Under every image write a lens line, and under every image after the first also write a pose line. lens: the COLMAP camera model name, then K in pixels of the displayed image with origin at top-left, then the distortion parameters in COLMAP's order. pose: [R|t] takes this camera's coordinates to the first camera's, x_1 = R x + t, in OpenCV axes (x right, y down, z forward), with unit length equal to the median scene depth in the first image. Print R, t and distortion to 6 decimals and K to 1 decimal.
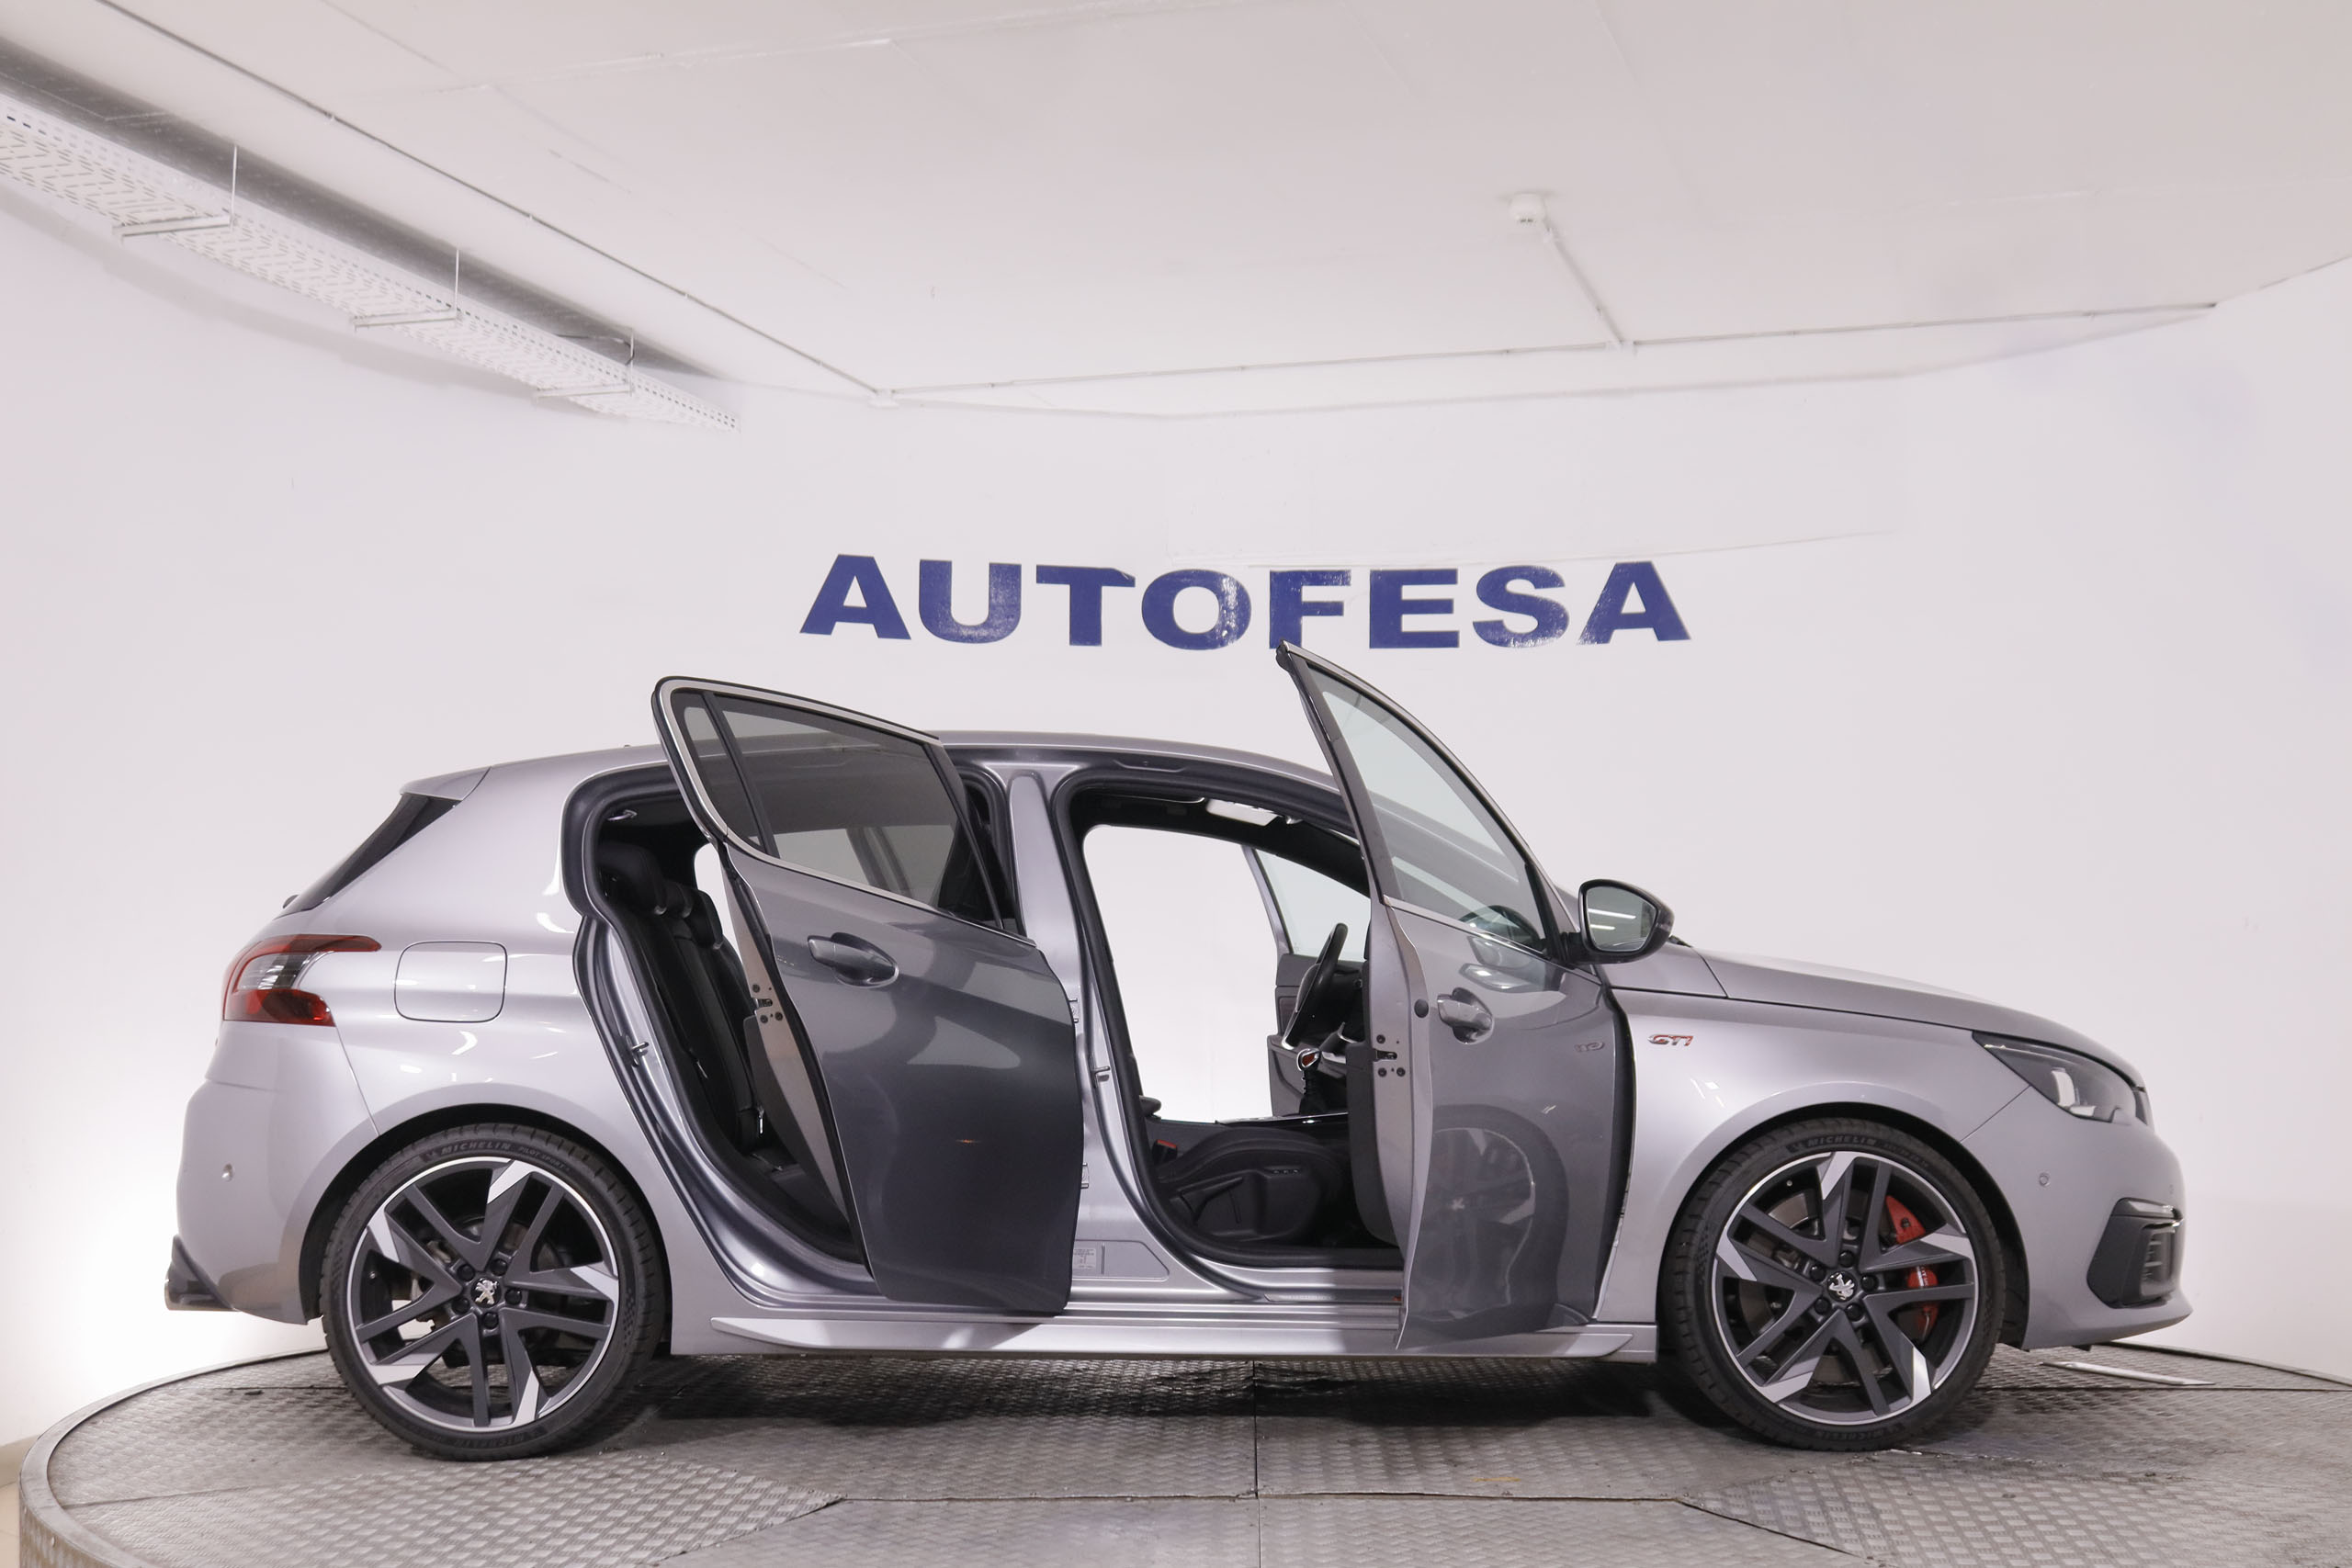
lens RADIAL K [[2796.5, 0, 1172.4], [0, 2796.5, 766.7], [0, 0, 1]] dist [-0.081955, 0.020080]
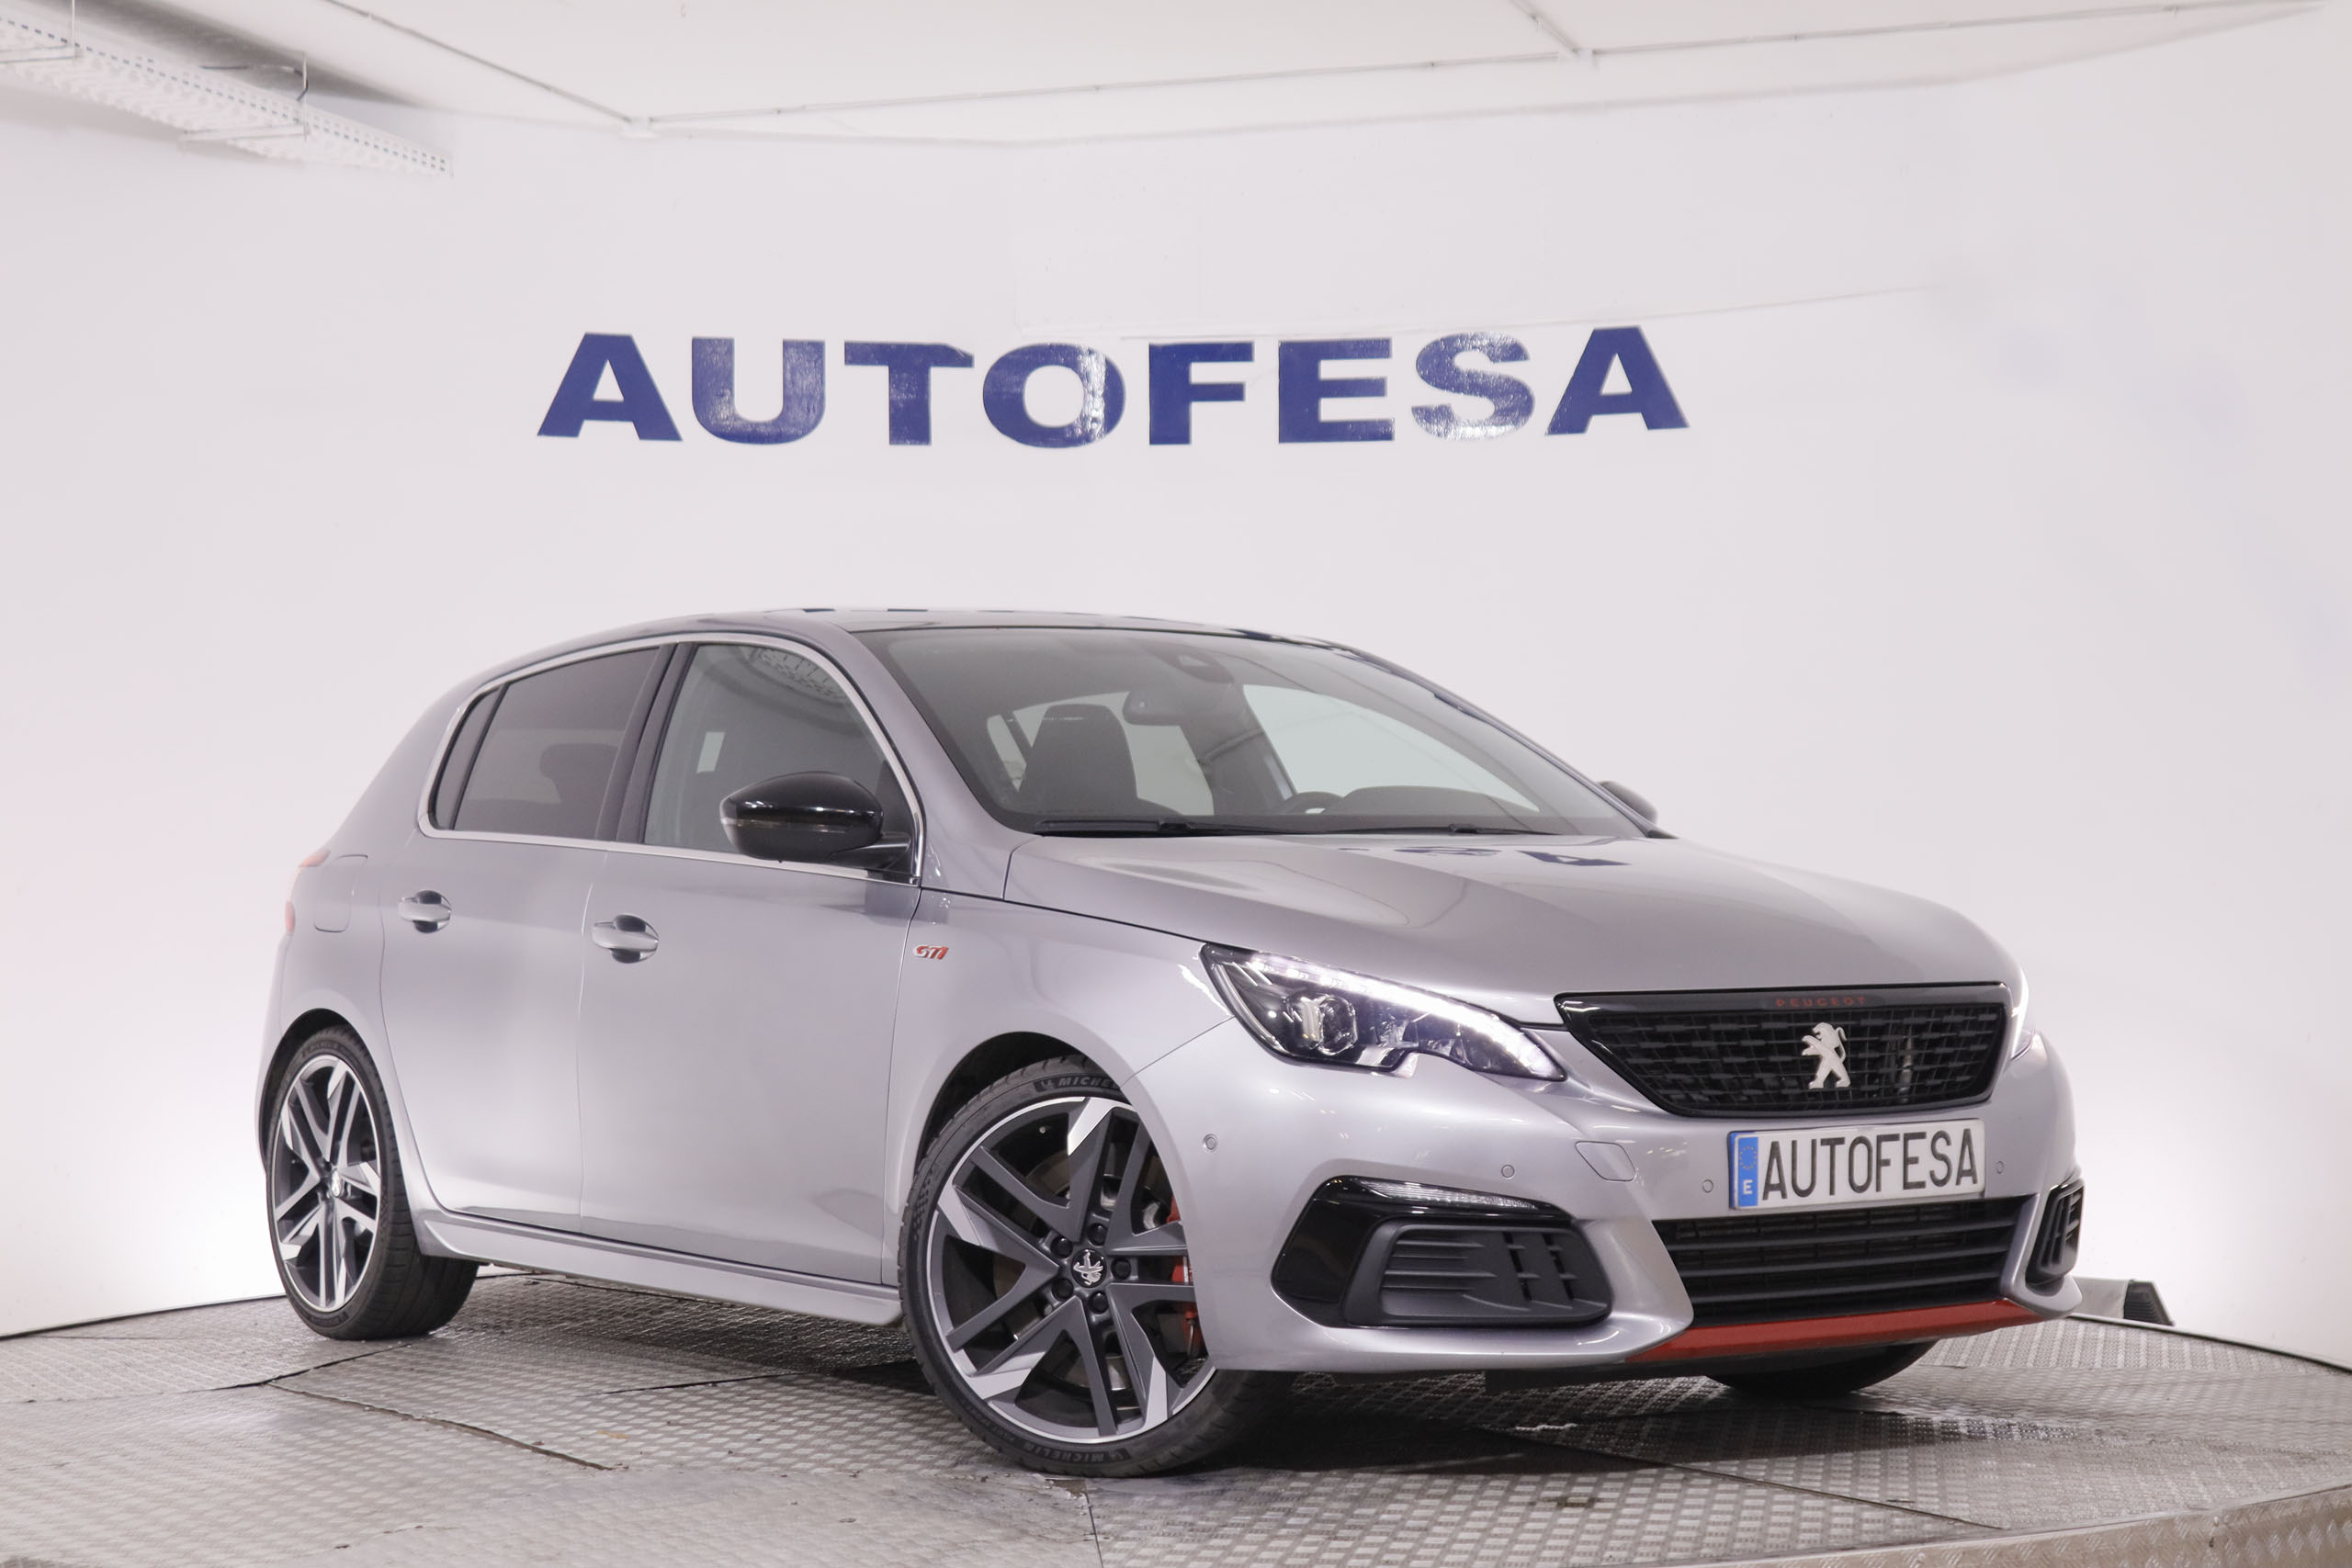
lens RADIAL K [[4165.8, 0, 1176.0], [0, 4165.8, 784.0], [0, 0, 1]] dist [-0.009382, 0.113857]
pose [[0.999901, -0.013885, -0.002162, 0.044659], [0.013983, 0.998387, 0.055021, -0.012453], [0.001394, -0.055046, 0.998483, -0.157970]]
